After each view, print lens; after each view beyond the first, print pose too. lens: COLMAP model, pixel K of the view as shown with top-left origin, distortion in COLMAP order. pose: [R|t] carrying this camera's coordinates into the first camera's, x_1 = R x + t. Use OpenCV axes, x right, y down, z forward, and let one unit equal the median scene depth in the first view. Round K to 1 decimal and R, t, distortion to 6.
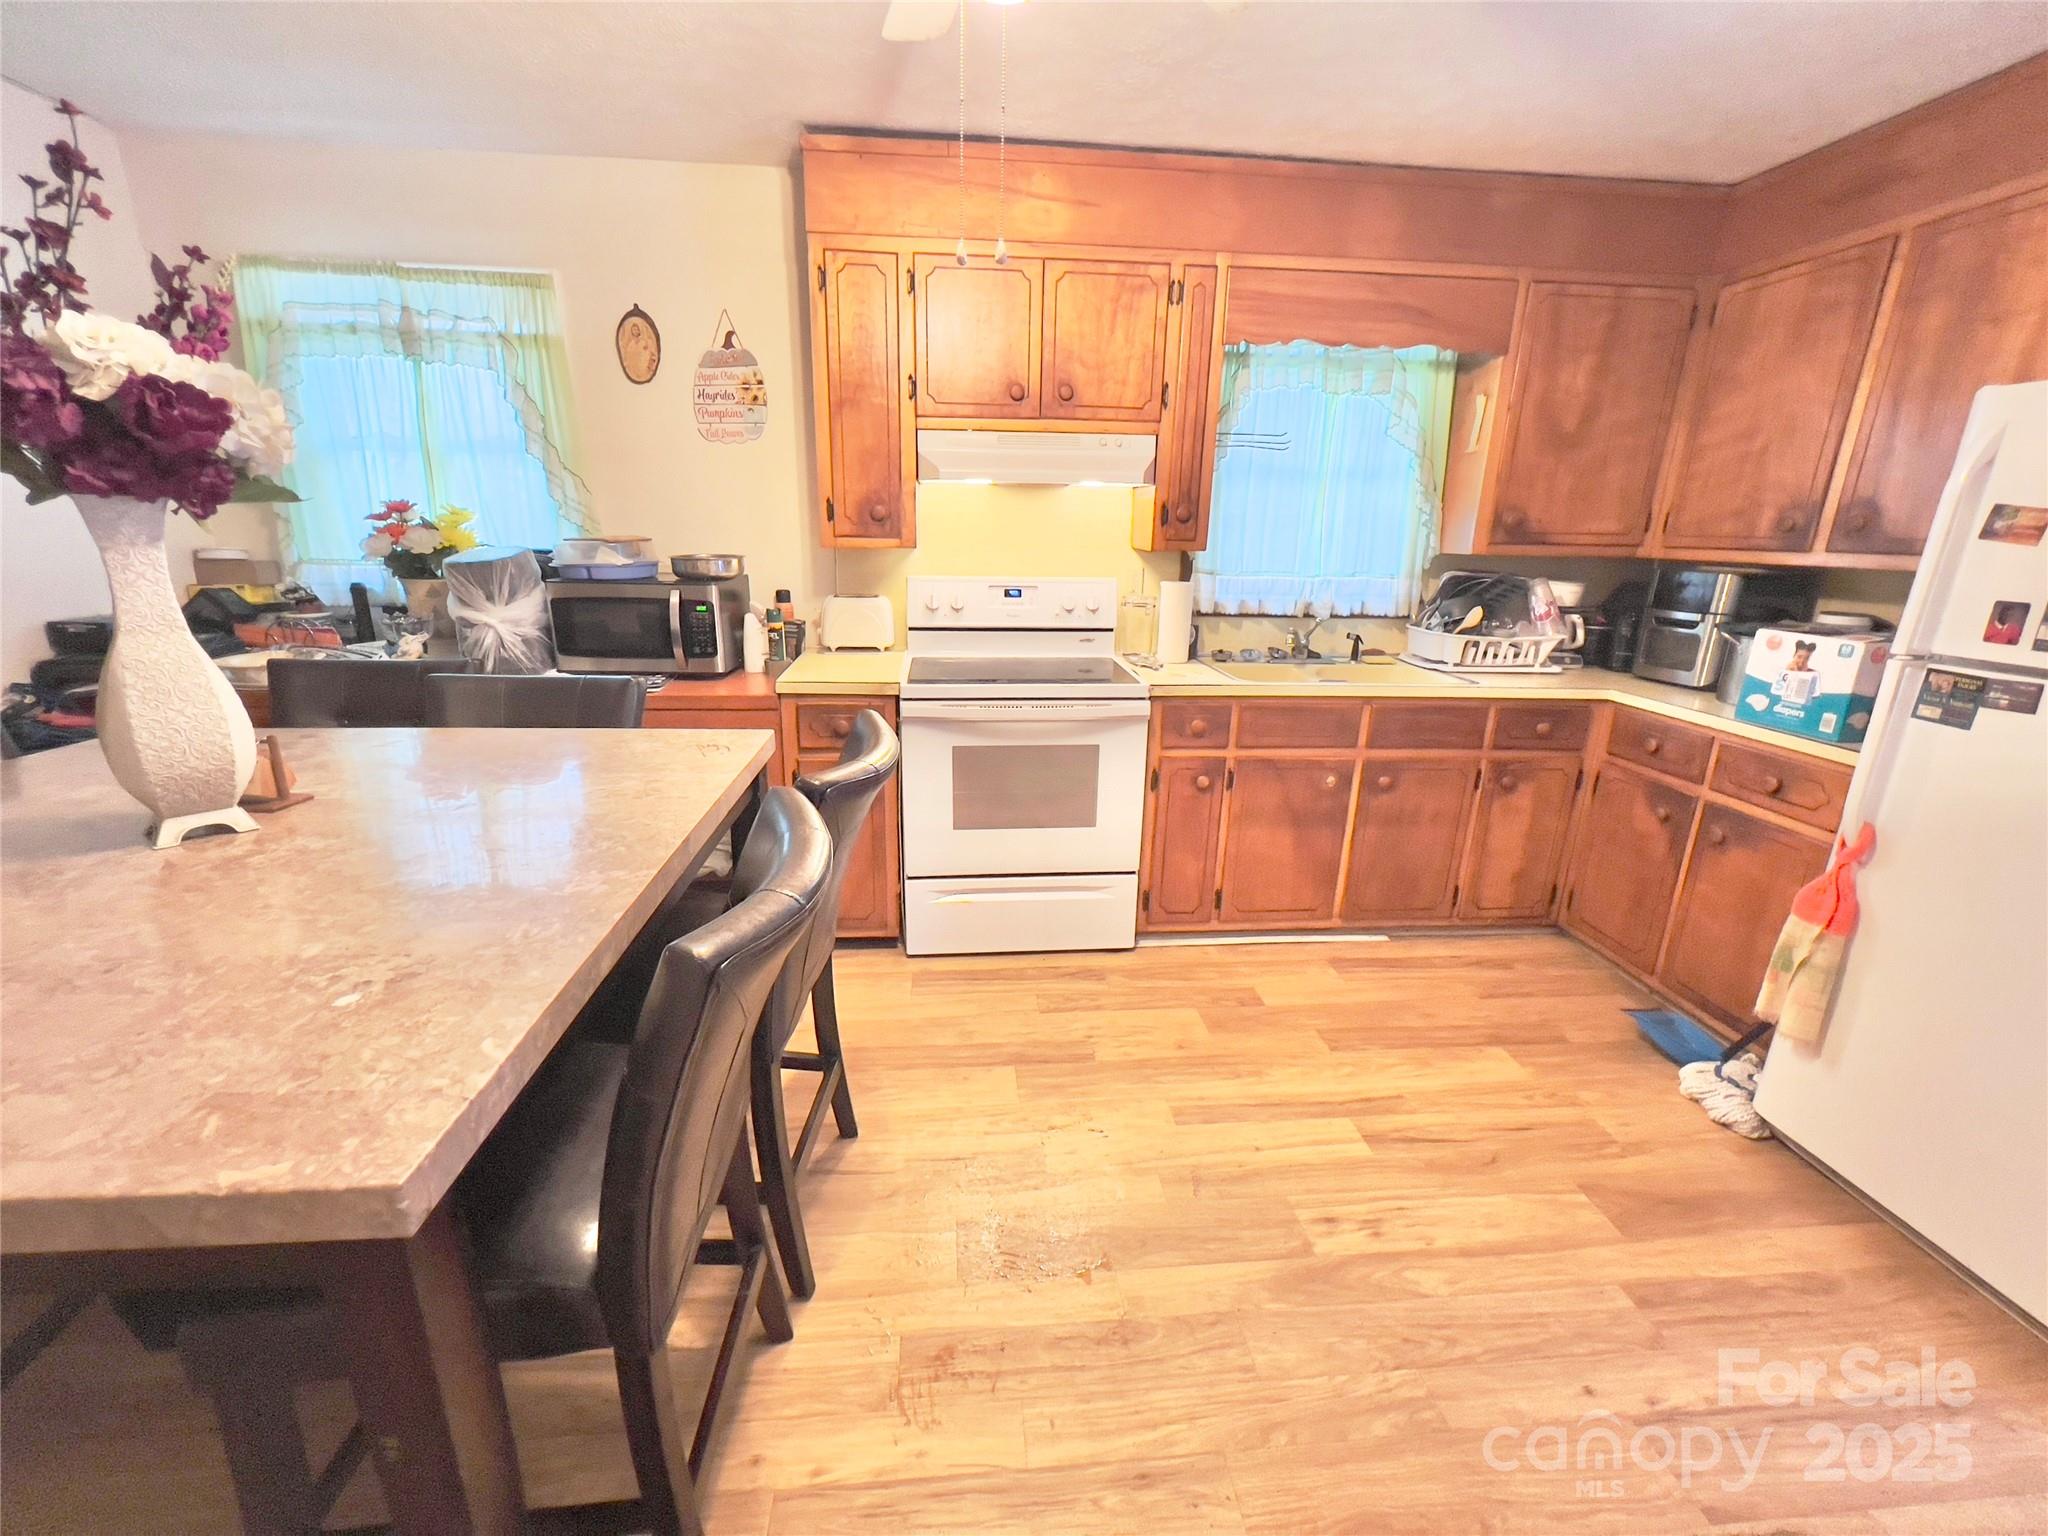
lens RADIAL K [[827.8, 0, 1018.2], [0, 827.8, 765.5], [0, 0, 1]] dist [-0.002509, 0.000324]
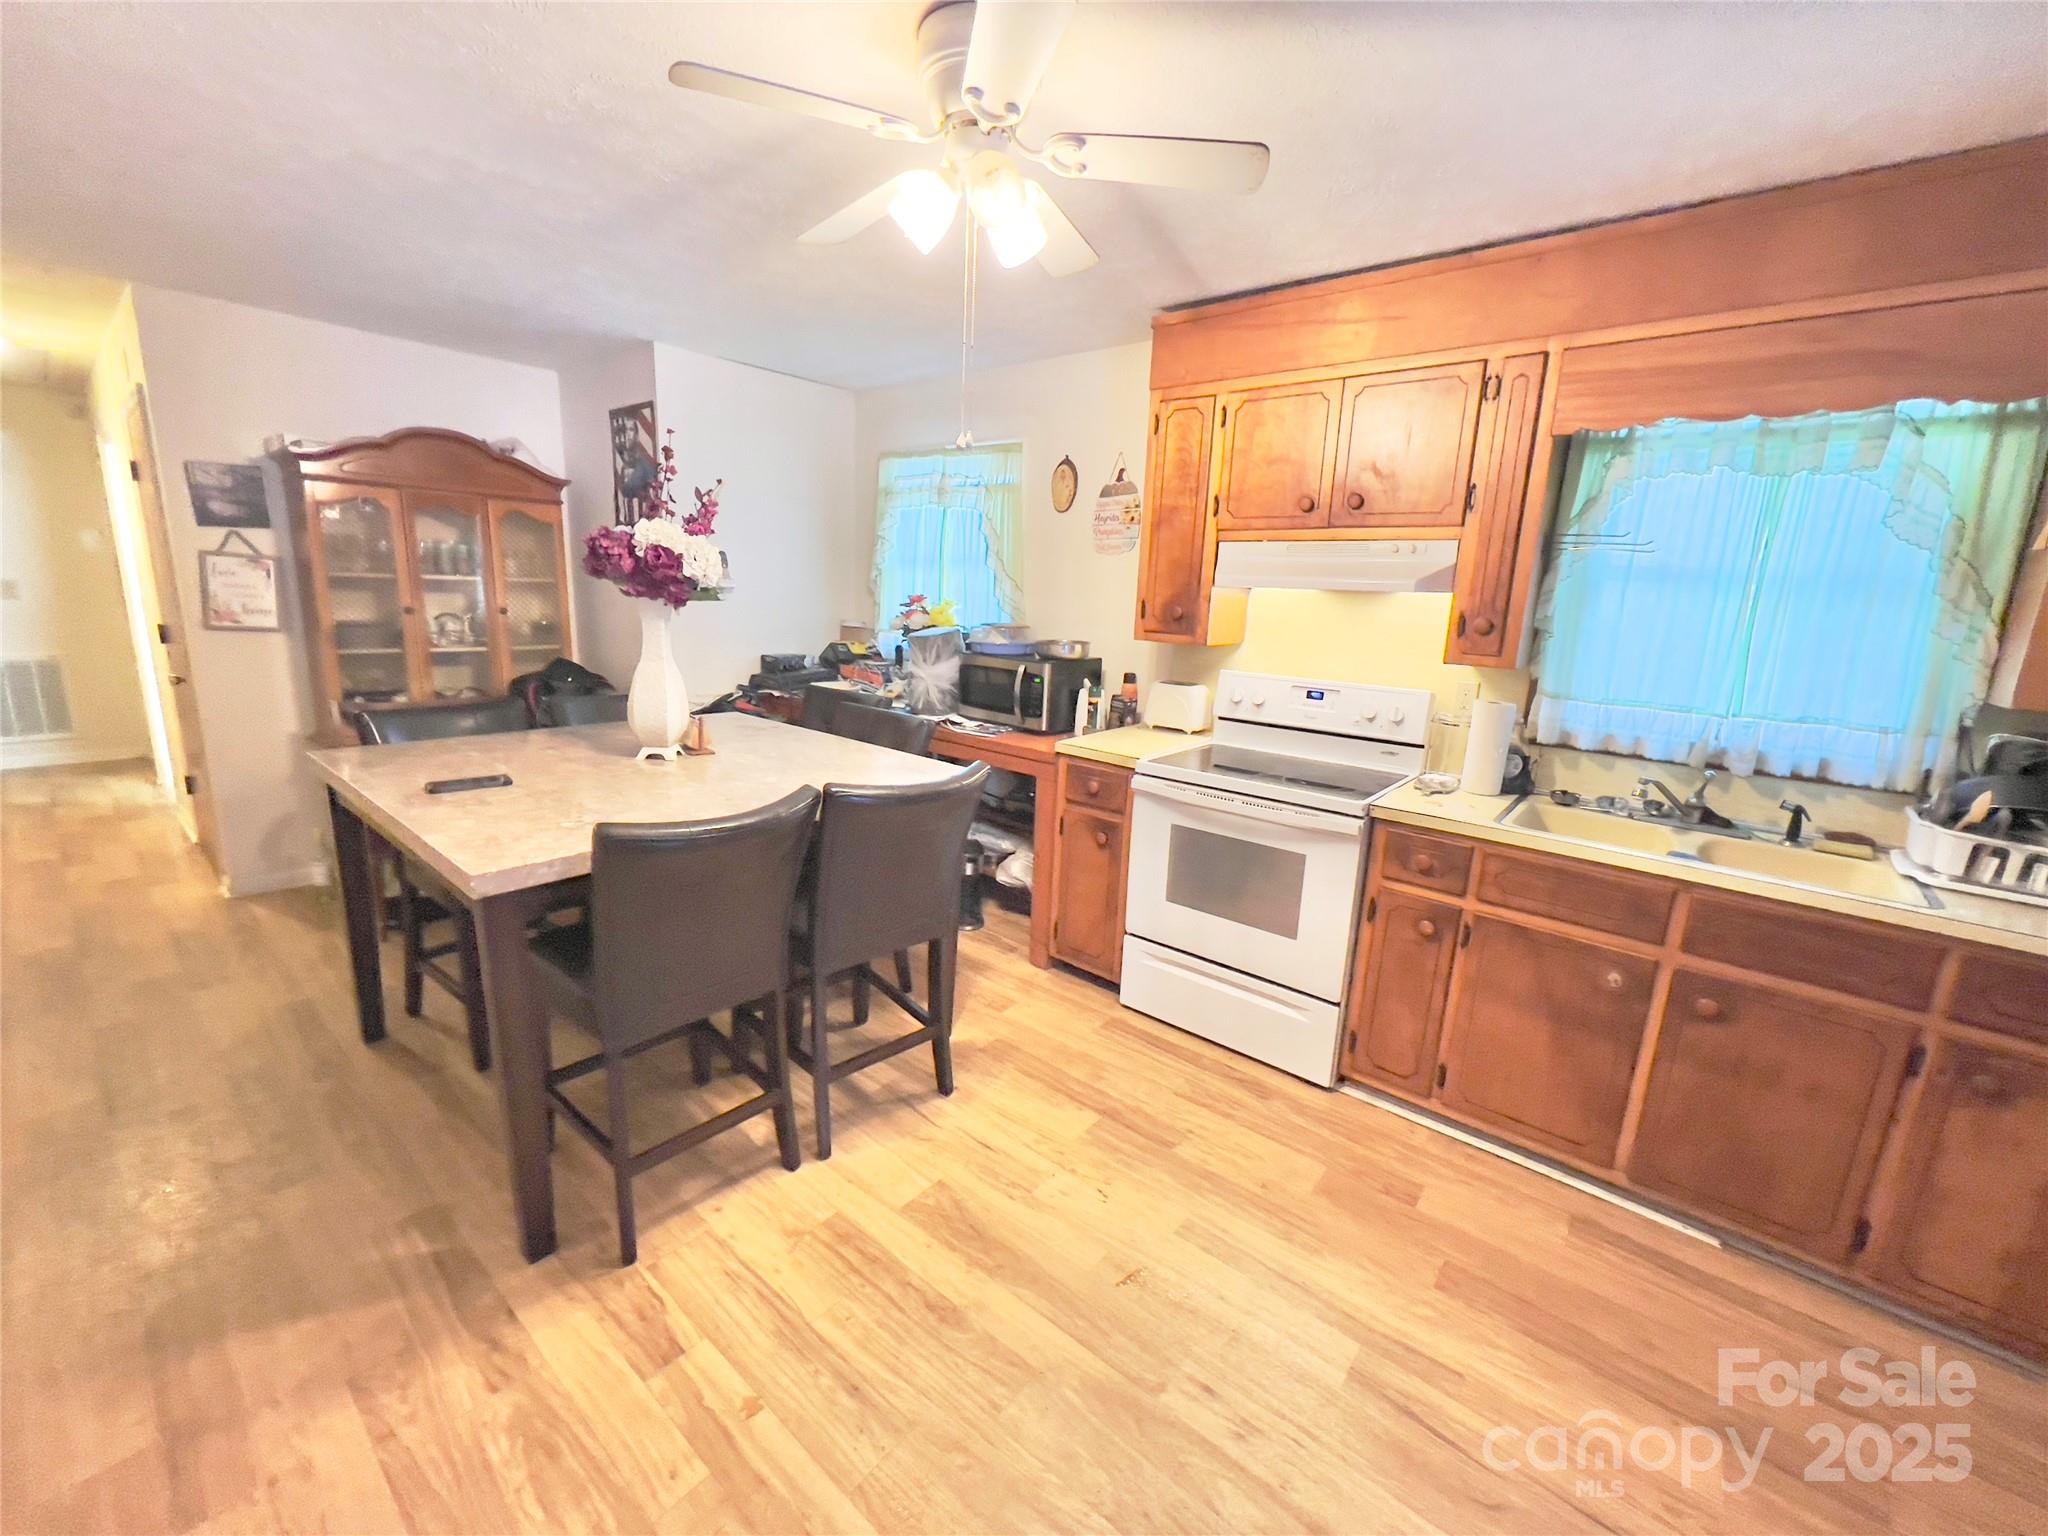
lens RADIAL K [[827.8, 0, 1018.2], [0, 827.8, 765.5], [0, 0, 1]] dist [-0.002509, 0.000324]
pose [[0.701651, 0.160990, -0.694095, 0.503489], [-0.229715, 0.973236, -0.006481, -0.042456], [0.674475, 0.163992, 0.719854, 0.063374]]
